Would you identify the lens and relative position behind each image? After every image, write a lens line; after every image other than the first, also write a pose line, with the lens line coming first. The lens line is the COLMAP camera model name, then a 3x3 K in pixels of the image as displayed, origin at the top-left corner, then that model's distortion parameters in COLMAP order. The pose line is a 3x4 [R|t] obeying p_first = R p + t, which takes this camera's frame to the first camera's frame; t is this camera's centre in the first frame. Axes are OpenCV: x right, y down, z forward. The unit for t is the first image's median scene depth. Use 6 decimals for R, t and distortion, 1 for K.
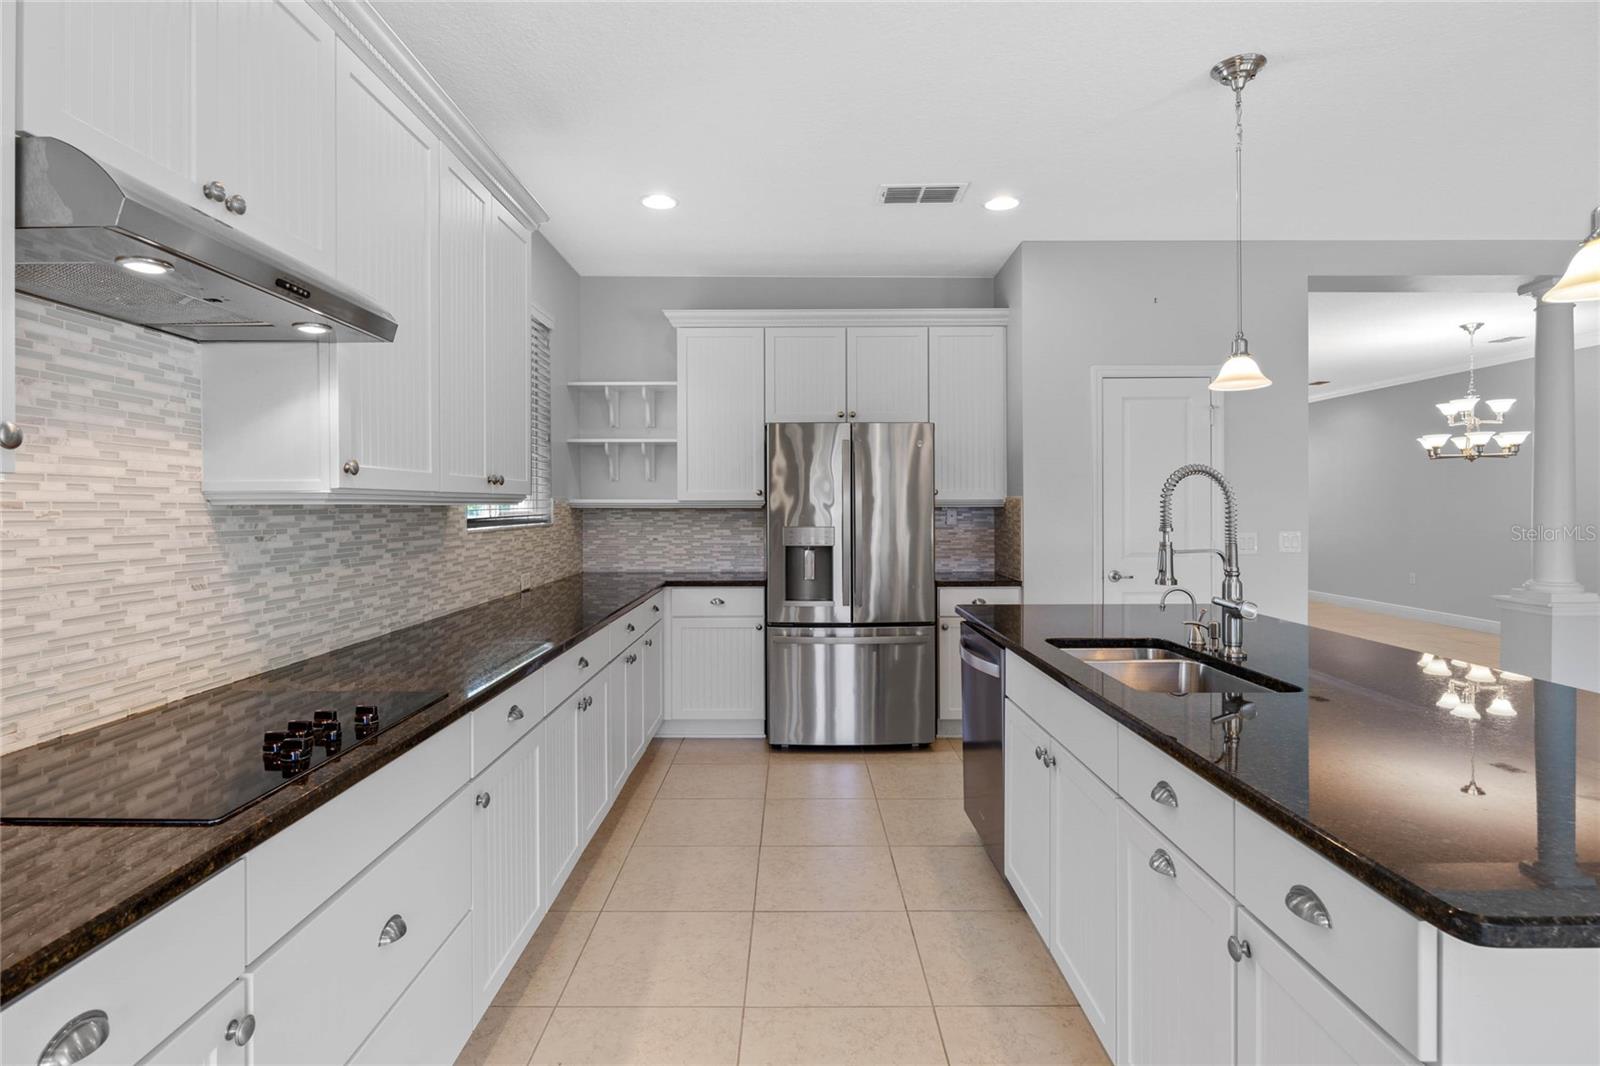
lens RADIAL K [[800.0, 0, 795.3], [0, 800.0, 511.3], [0, 0, 1]] dist [0.000573, -0.000652]
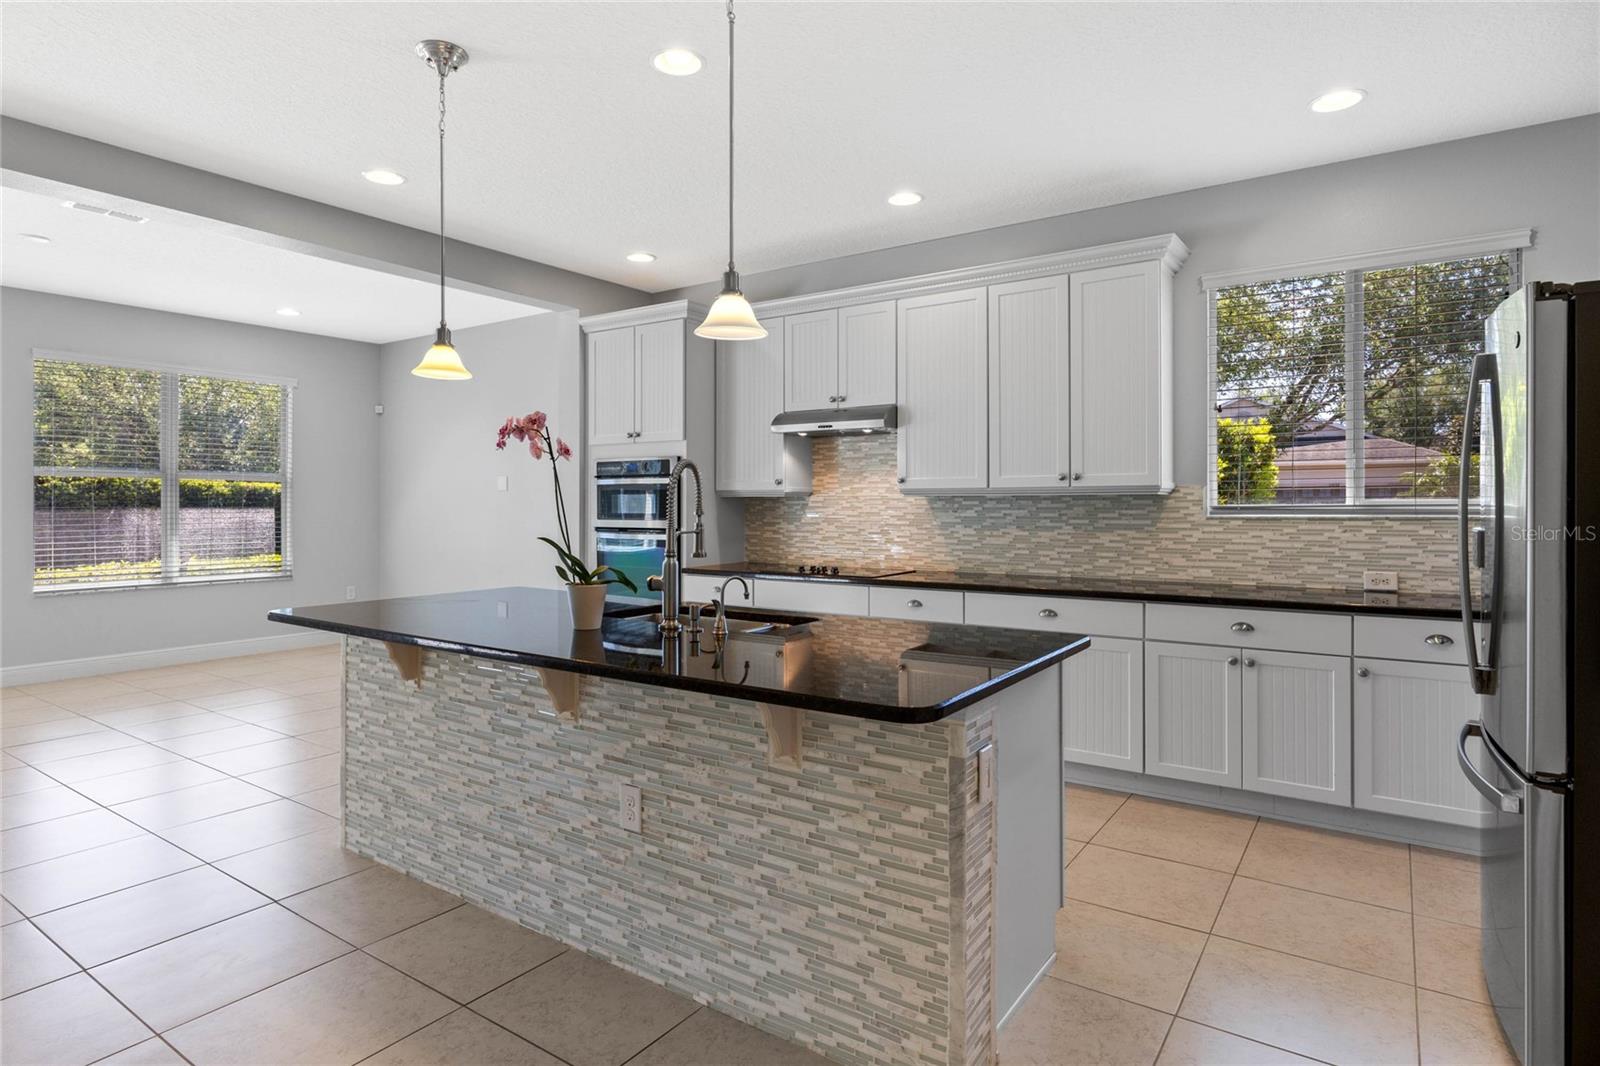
lens RADIAL K [[862.9, 0, 800.0], [0, 862.9, 533.0], [0, 0, 1]] dist [0.001920, 0.000635]
pose [[-0.564849, 0.028994, -0.824685, 1.654814], [-0.003132, 0.999300, 0.037279, 0.006746], [0.825188, 0.023640, -0.564363, 2.130178]]
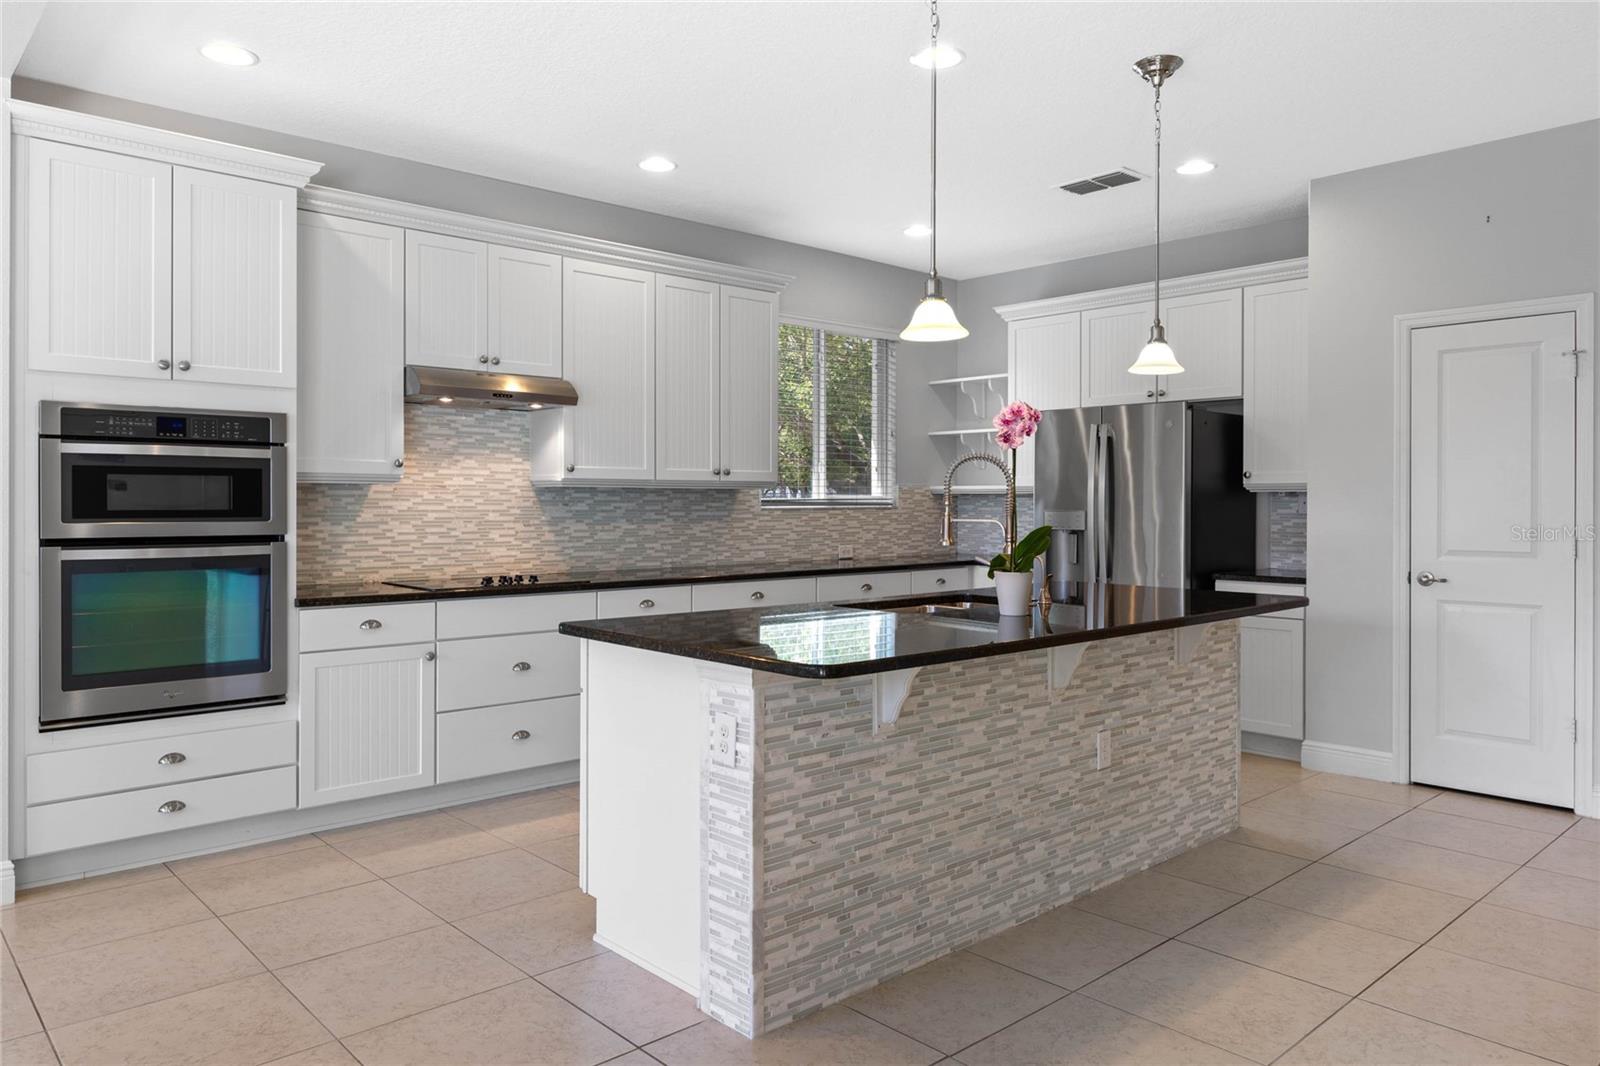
lens RADIAL K [[1083.2, 0, 798.6], [0, 1083.2, 510.8], [0, 0, 1]] dist [-0.002407, -0.000197]
pose [[0.680107, 0.011296, -0.733026, 1.790467], [-0.008942, 0.999935, 0.007113, 0.027351], [0.733058, 0.001717, 0.680164, -0.422161]]
